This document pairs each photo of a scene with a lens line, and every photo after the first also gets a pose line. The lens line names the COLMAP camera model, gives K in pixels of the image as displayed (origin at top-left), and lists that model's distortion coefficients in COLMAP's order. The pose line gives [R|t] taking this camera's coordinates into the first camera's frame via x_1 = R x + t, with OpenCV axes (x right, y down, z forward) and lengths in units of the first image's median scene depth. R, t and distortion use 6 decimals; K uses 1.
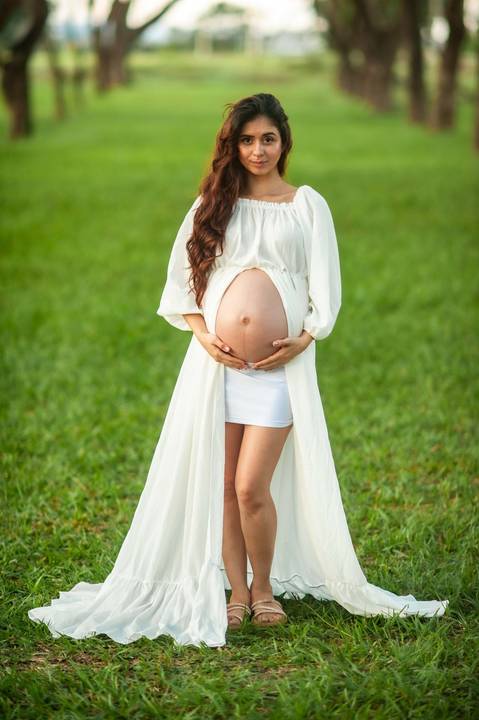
lens RADIAL K [[2782.0, 0, 239.5], [0, 2782.0, 360.0], [0, 0, 1]] dist [0.106178, -5.286382]
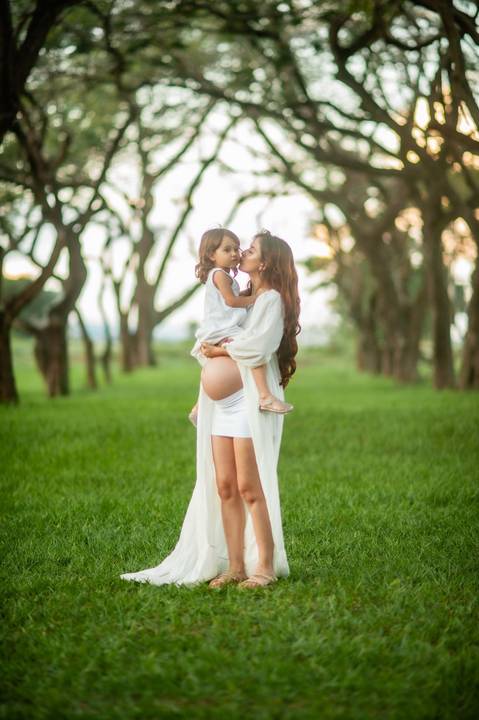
lens RADIAL K [[2782.0, 0, 239.5], [0, 2782.0, 360.0], [0, 0, 1]] dist [0.106178, -5.286382]
pose [[0.999968, 0.006140, -0.005132, -0.029791], [-0.006657, 0.994154, -0.107769, 0.073650], [0.004440, 0.107800, 0.994163, -0.088419]]
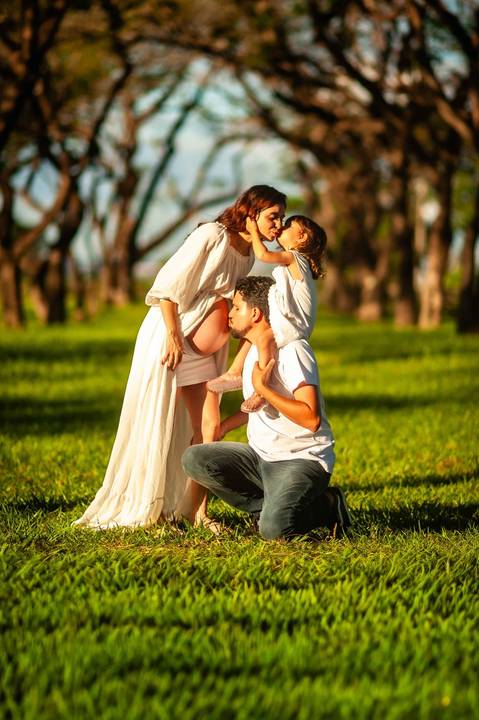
lens RADIAL K [[2782.0, 0, 239.5], [0, 2782.0, 360.0], [0, 0, 1]] dist [0.106178, -5.286382]
pose [[0.999685, 0.024317, 0.006162, -0.050856], [-0.023693, 0.995968, -0.086523, 0.138575], [-0.008241, 0.086350, 0.996231, -0.569282]]
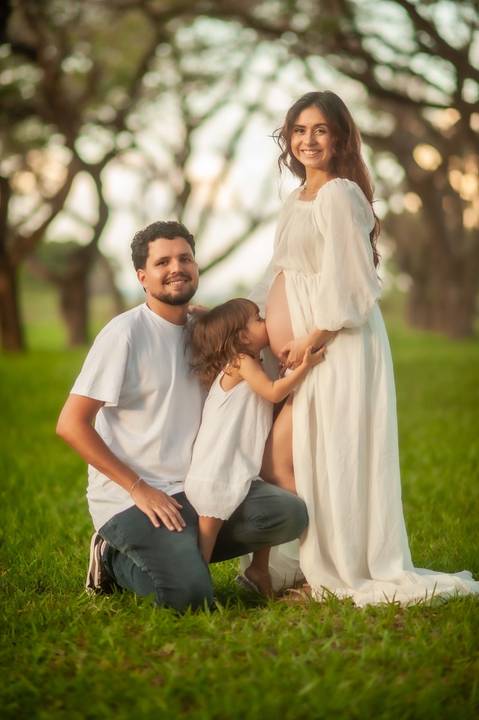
lens RADIAL K [[2782.0, 0, 239.5], [0, 2782.0, 360.0], [0, 0, 1]] dist [0.106178, -5.286382]
pose [[0.999681, 0.010569, -0.022957, -0.012968], [-0.012702, 0.995409, -0.094866, 0.050847], [0.021849, 0.095128, 0.995225, 0.327973]]
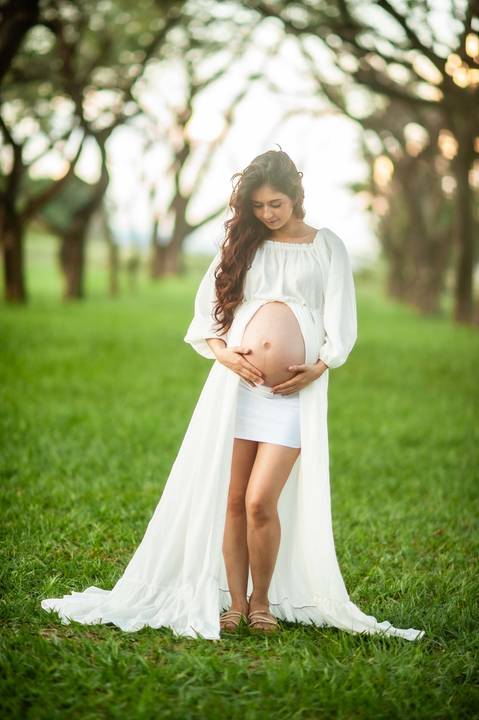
lens RADIAL K [[2782.0, 0, 239.5], [0, 2782.0, 360.0], [0, 0, 1]] dist [0.106178, -5.286382]
pose [[0.995827, 0.089619, -0.017246, 0.009178], [-0.090686, 0.992916, -0.076771, 0.063720], [0.010244, 0.078014, 0.996900, -0.067967]]
